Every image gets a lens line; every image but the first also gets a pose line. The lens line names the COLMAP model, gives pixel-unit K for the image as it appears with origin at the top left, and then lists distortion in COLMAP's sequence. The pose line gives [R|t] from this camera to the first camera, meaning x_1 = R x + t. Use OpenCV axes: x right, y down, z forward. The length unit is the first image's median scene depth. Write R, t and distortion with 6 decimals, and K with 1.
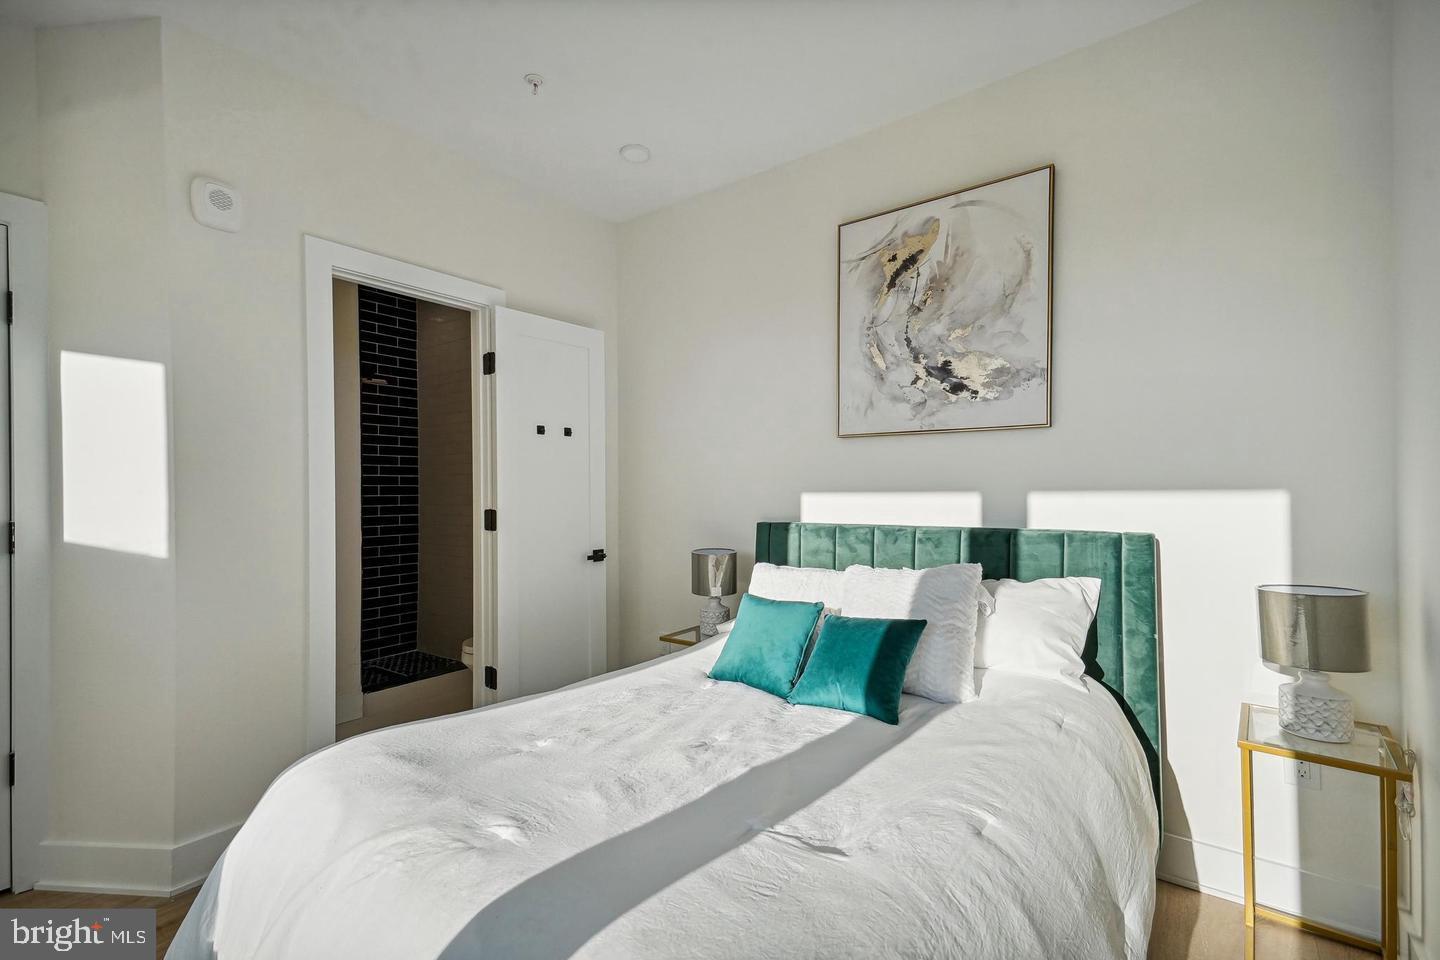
lens RADIAL K [[629.9, 0, 720.0], [0, 629.9, 480.0], [0, 0, 1]] dist [0.001268, 0.000116]
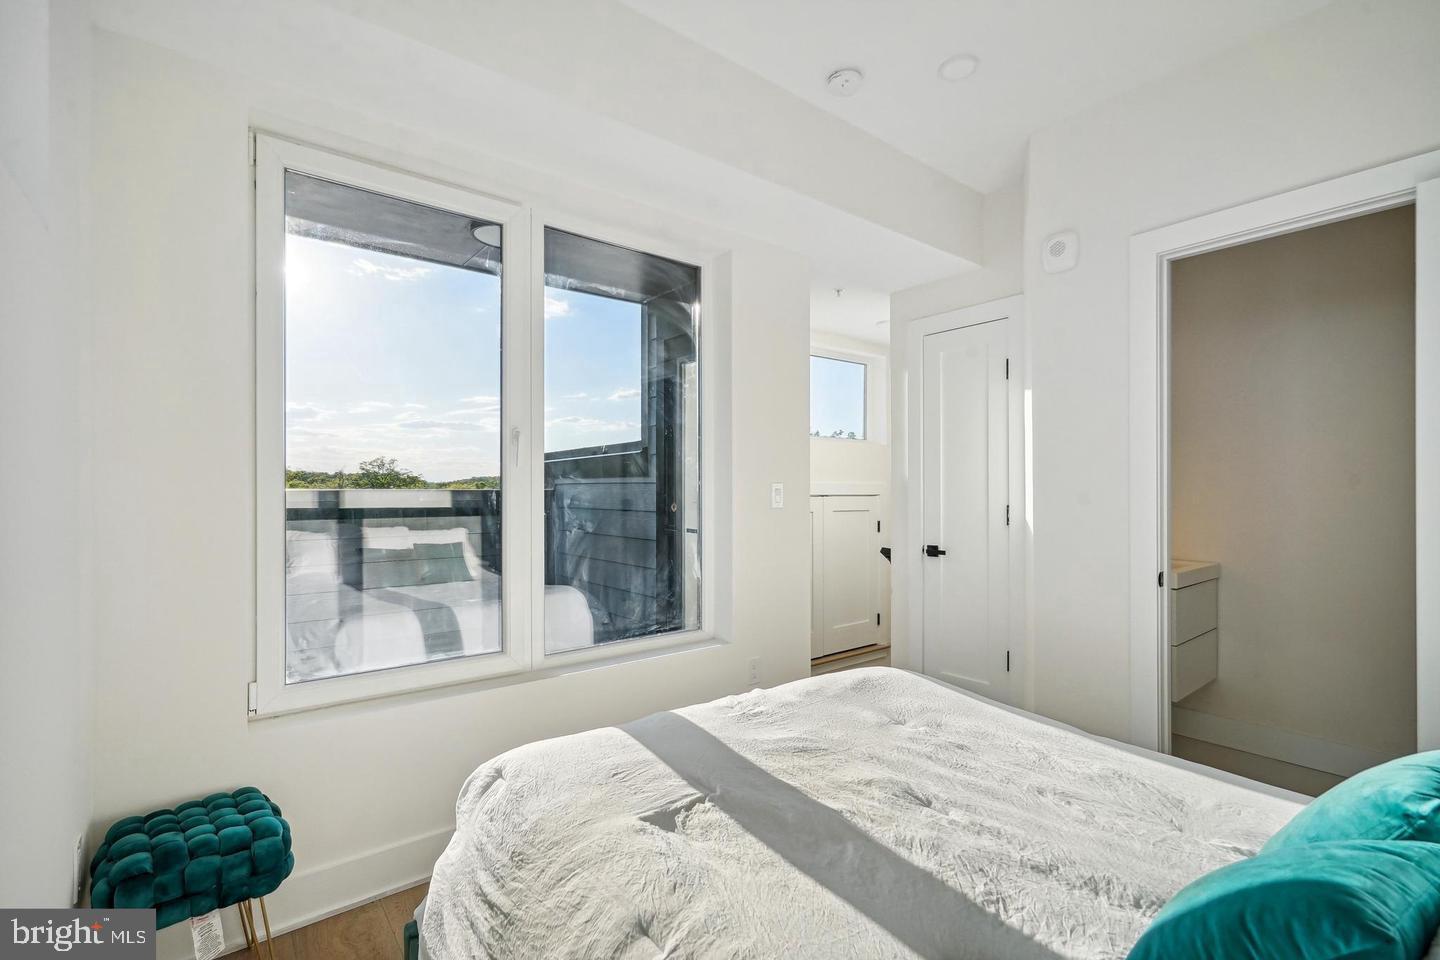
lens RADIAL K [[658.7, 0, 720.0], [0, 658.7, 480.0], [0, 0, 1]] dist [-0.000362, -0.000064]
pose [[-0.253659, 0.001348, -0.967293, 0.893889], [0.024482, 0.999688, -0.005027, -0.005319], [0.966984, -0.024957, -0.253613, 0.986404]]
